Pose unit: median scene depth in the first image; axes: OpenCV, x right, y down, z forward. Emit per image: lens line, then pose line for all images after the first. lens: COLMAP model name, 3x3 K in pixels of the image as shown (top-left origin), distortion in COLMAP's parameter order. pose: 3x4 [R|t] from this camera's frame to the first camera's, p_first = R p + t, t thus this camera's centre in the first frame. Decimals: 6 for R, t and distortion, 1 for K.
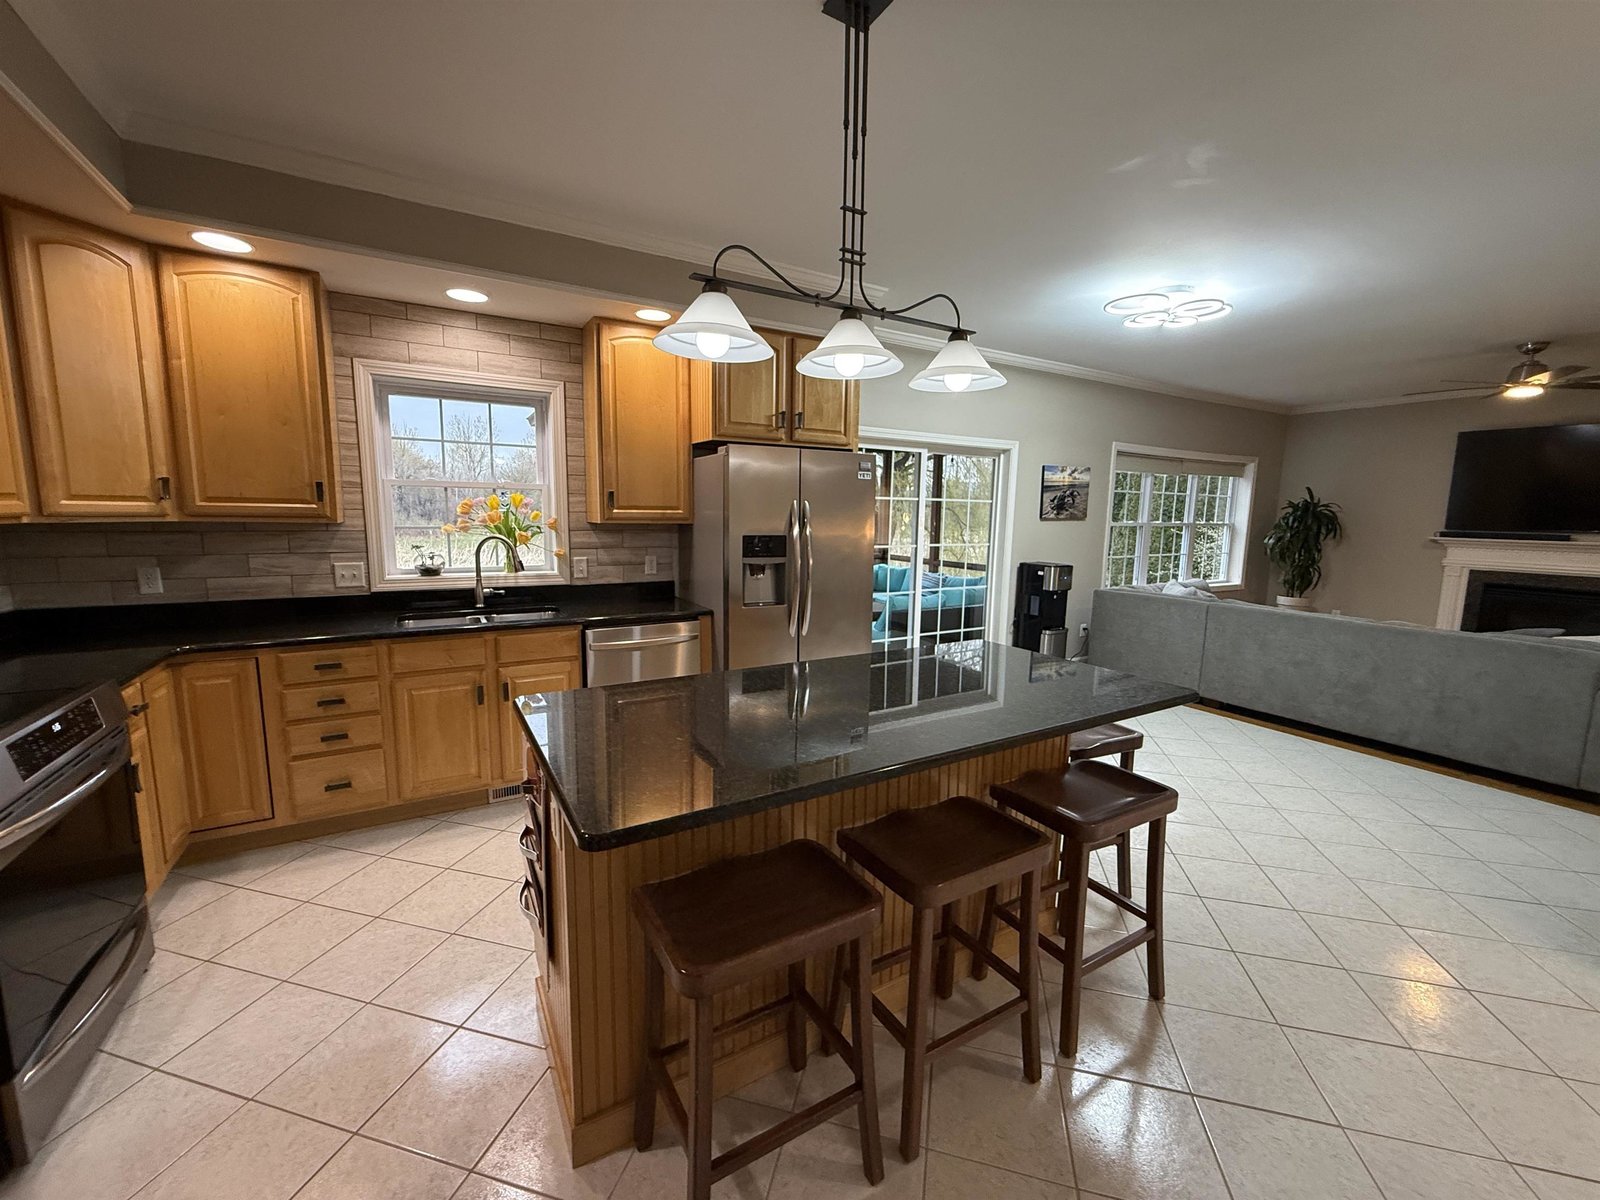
lens RADIAL K [[636.4, 0, 796.7], [0, 636.4, 599.2], [0, 0, 1]] dist [-0.001853, 0.000523]
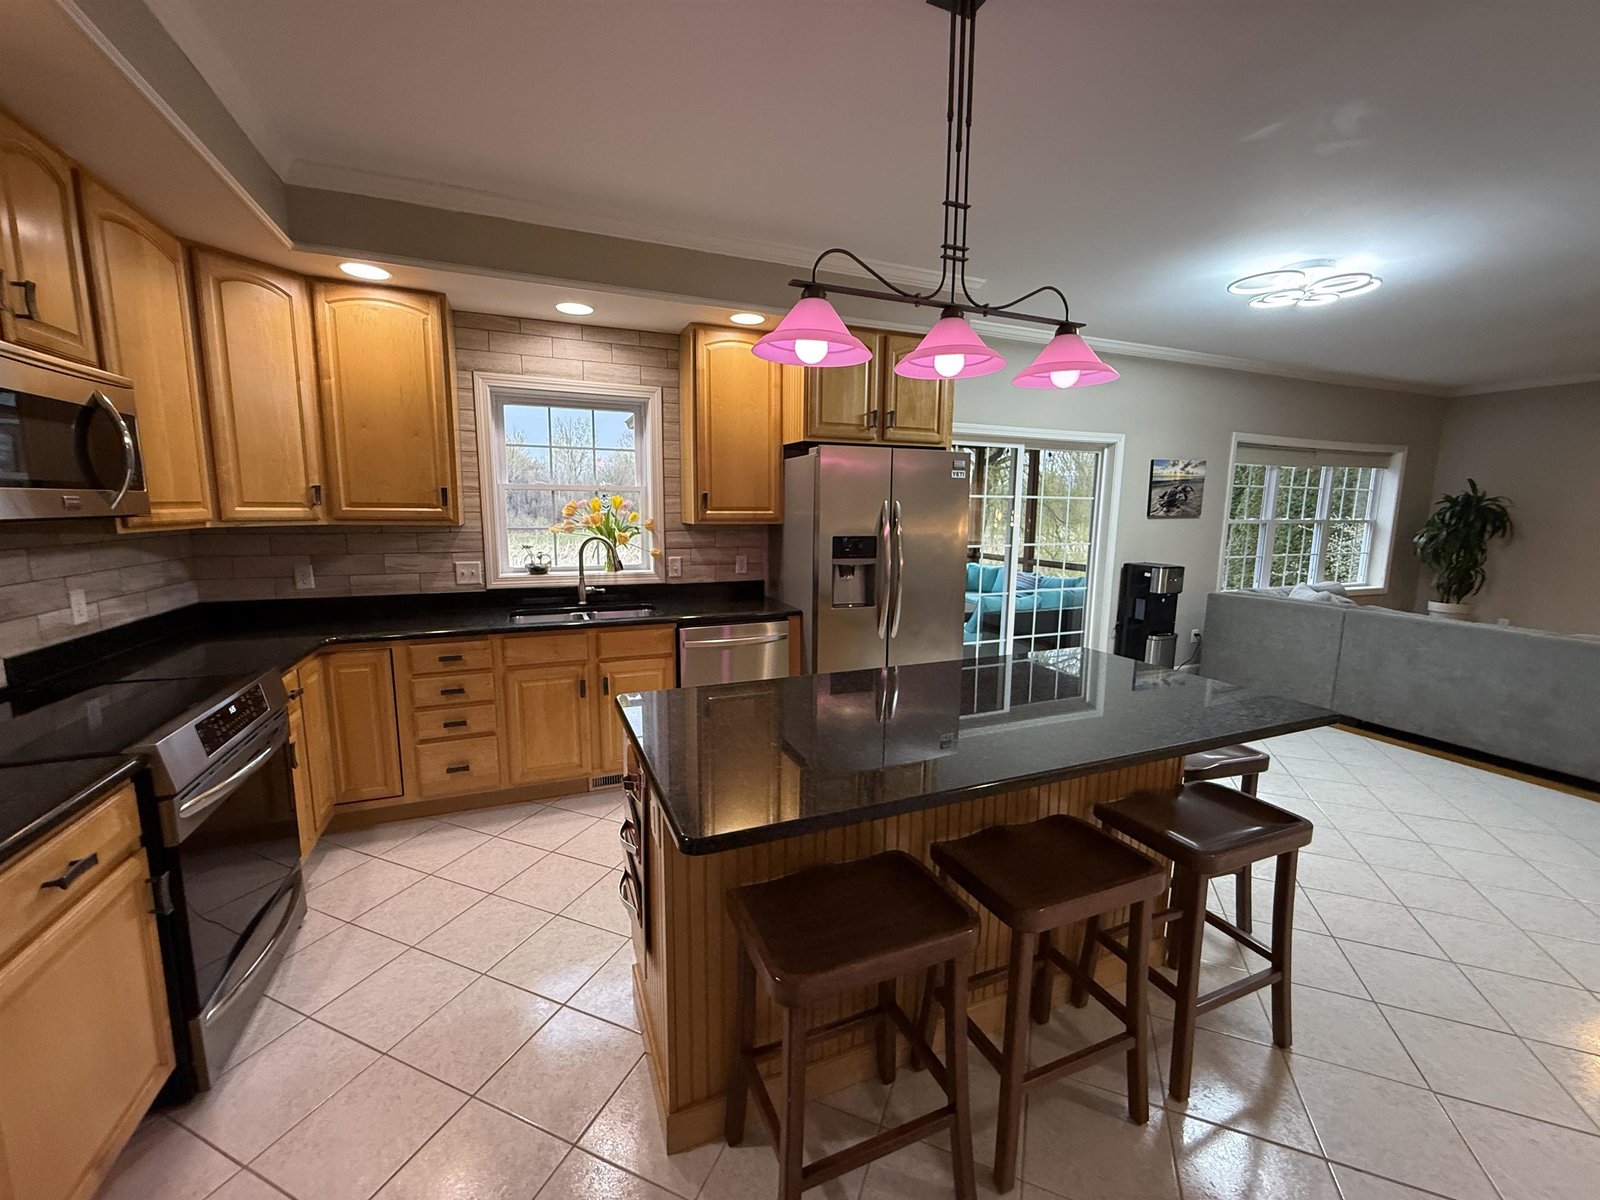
lens RADIAL K [[636.4, 0, 796.8], [0, 636.4, 599.6], [0, 0, 1]] dist [-0.001853, 0.000523]
pose [[0.991187, 0.013284, -0.131800, -0.007767], [-0.012418, 0.999896, 0.007392, -0.007565], [0.131884, -0.005690, 0.991249, 0.003107]]
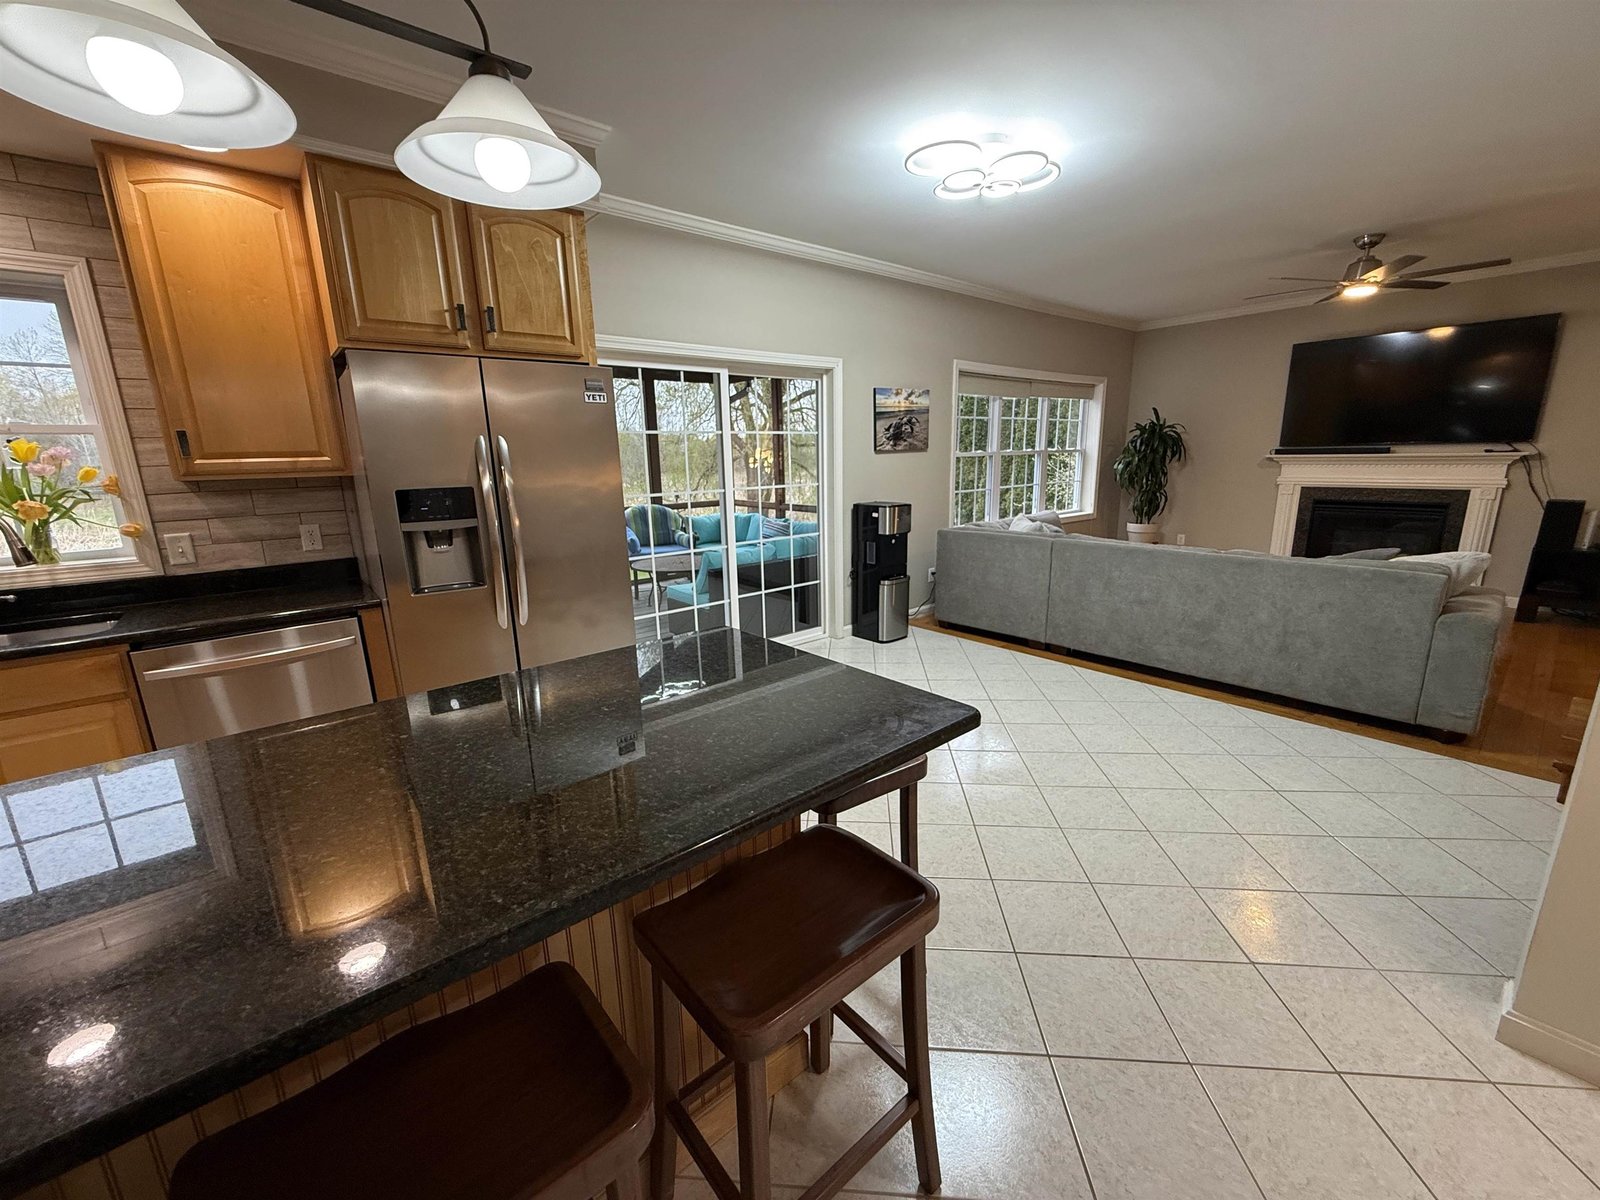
lens RADIAL K [[636.4, 0, 796.5], [0, 636.4, 599.8], [0, 0, 1]] dist [-0.001853, 0.000523]
pose [[0.985263, -0.075029, 0.153713, 0.215862], [0.061384, 0.993895, 0.091679, -0.019535], [-0.159653, -0.080892, 0.983853, 0.248408]]
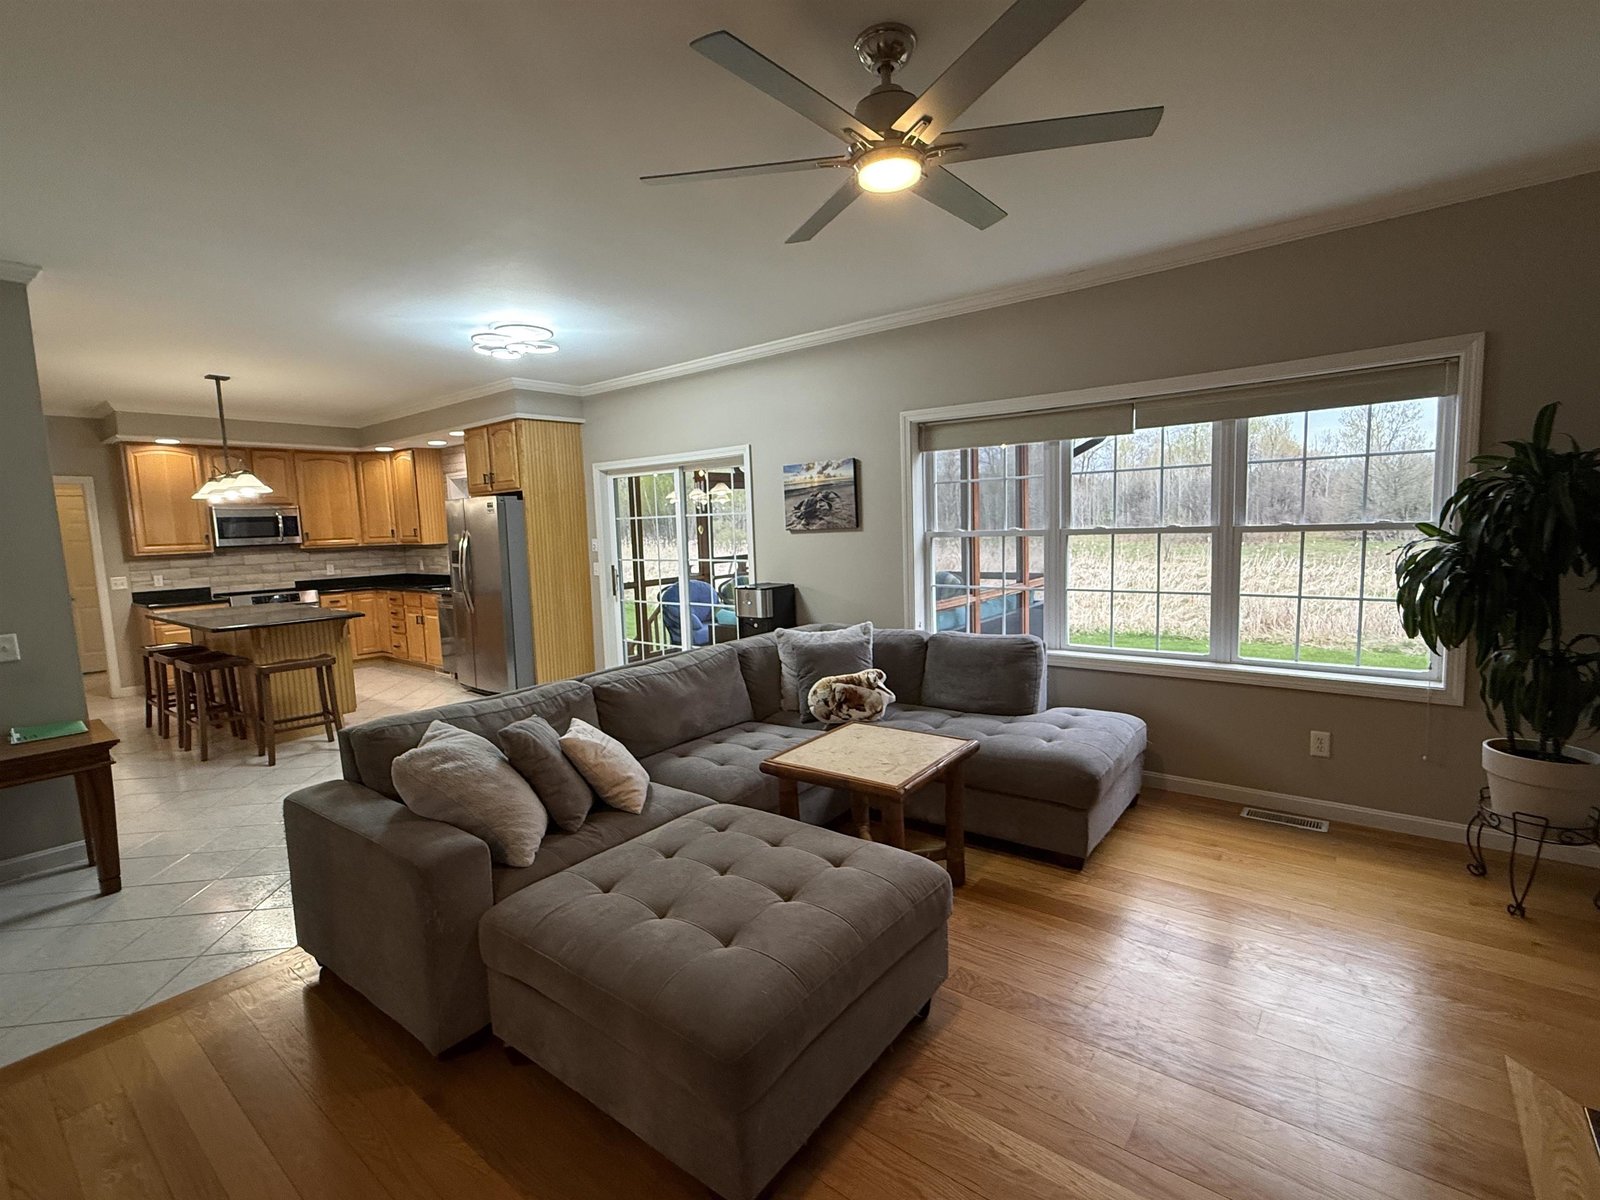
lens RADIAL K [[738.1, 0, 795.6], [0, 738.1, 597.6], [0, 0, 1]] dist [0.000411, 0.000441]
pose [[0.363300, 0.068000, -0.929187, 2.109928], [-0.089103, 0.995297, 0.038001, -0.129698], [0.927402, 0.068987, 0.367650, 1.105057]]
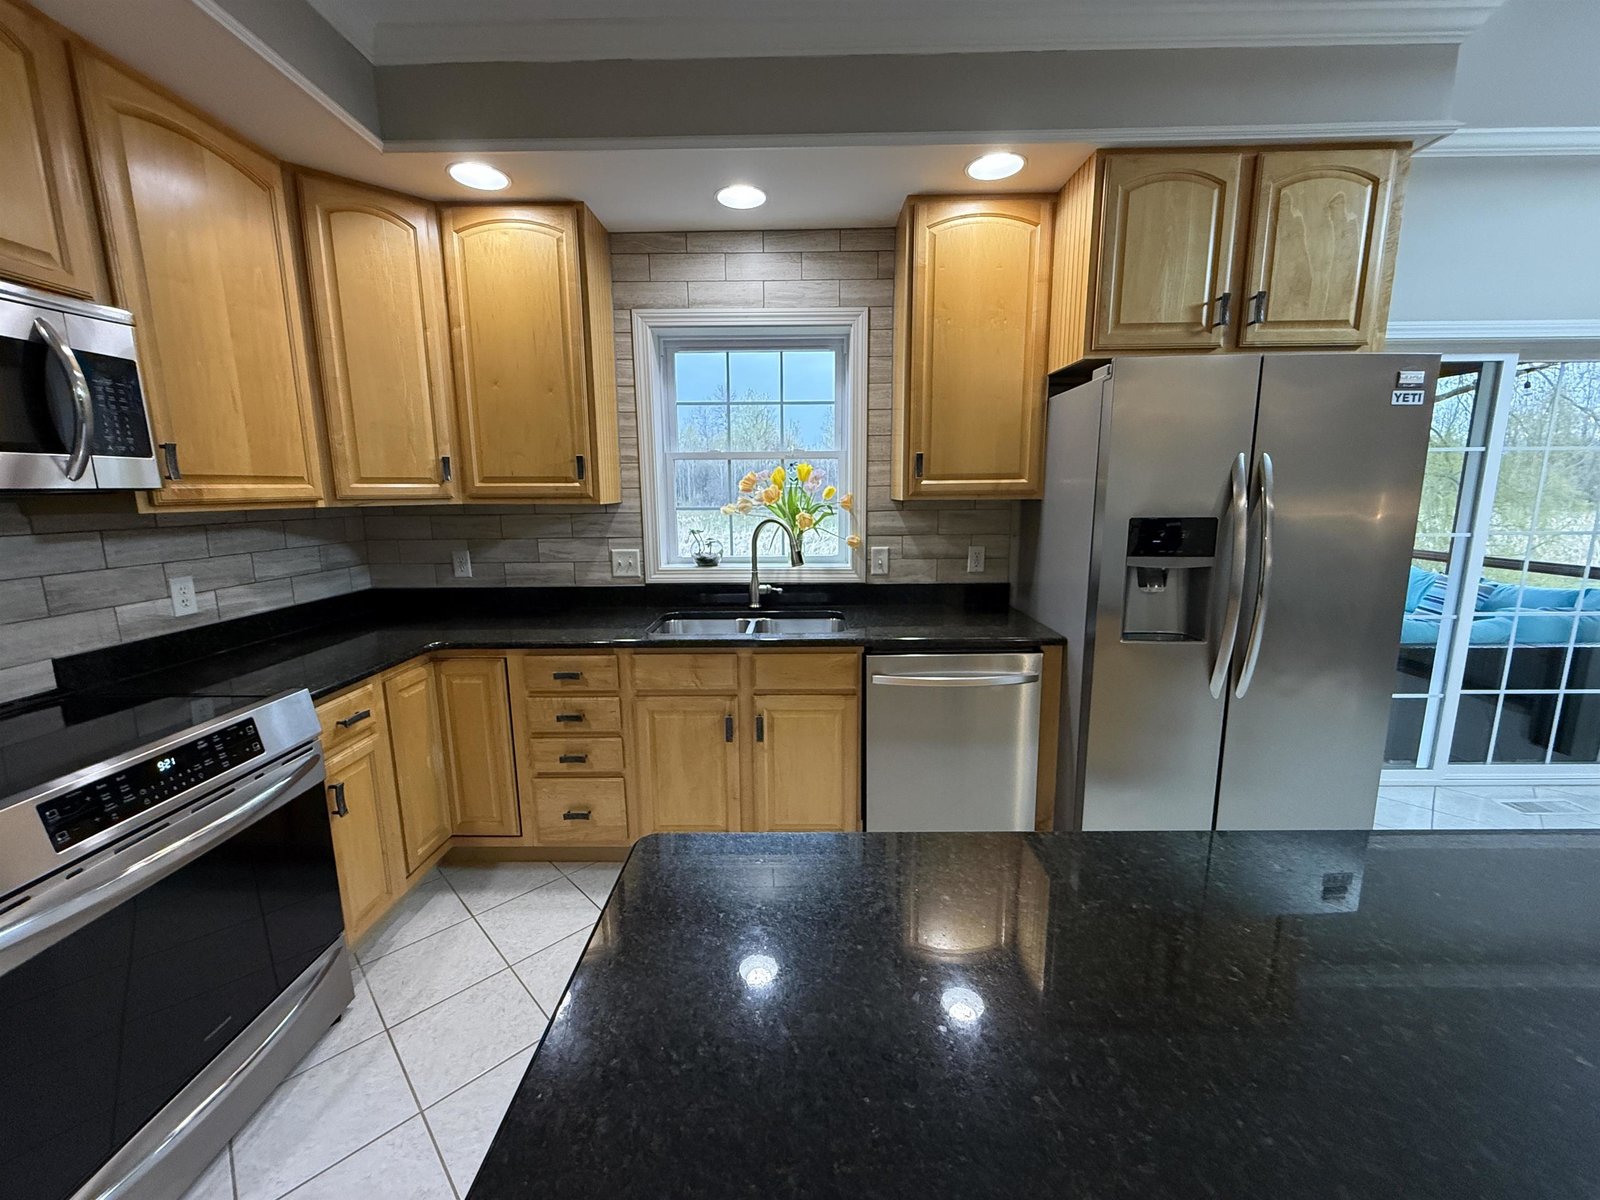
lens RADIAL K [[636.4, 0, 795.9], [0, 636.4, 598.5], [0, 0, 1]] dist [-0.001853, 0.000523]
pose [[0.857508, 0.063562, -0.510529, -0.044309], [-0.048385, 0.997904, 0.042971, -0.036149], [0.512190, -0.012146, 0.858786, 0.337989]]
